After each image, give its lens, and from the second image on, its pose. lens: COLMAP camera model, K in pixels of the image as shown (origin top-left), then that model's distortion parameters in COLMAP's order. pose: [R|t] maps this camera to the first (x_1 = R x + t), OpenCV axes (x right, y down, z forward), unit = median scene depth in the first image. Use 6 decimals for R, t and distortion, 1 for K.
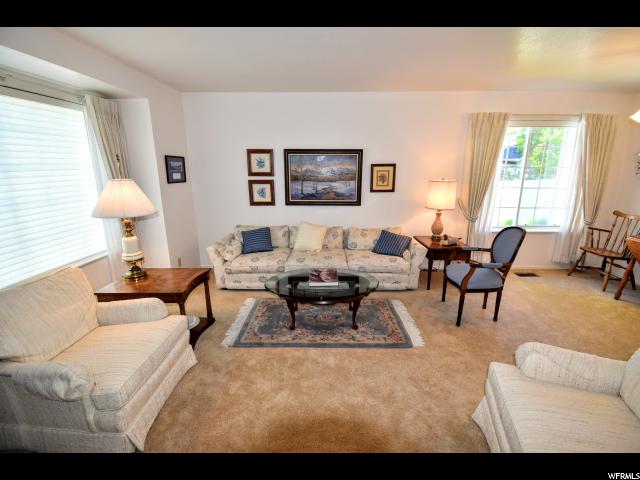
lens RADIAL K [[285.3, 0, 325.3], [0, 285.3, 237.1], [0, 0, 1]] dist [0.024369, -0.025595]
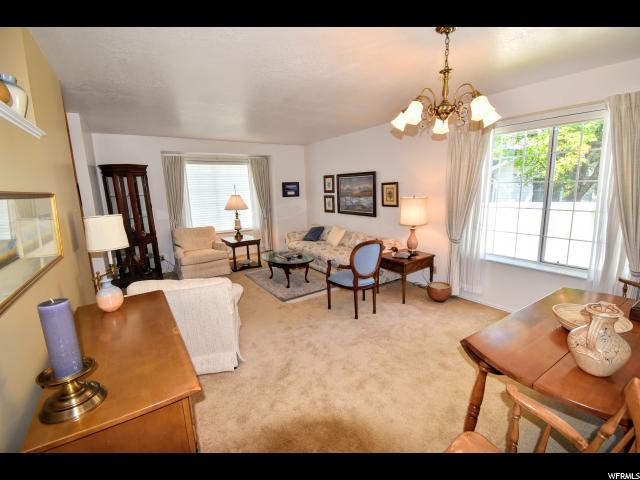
lens RADIAL K [[285.3, 0, 325.3], [0, 285.3, 237.1], [0, 0, 1]] dist [0.024369, -0.025595]
pose [[0.564900, 0.126759, -0.815365, 1.091796], [-0.163765, 0.985697, 0.039780, -0.044962], [0.808746, 0.111056, 0.577578, 0.160574]]
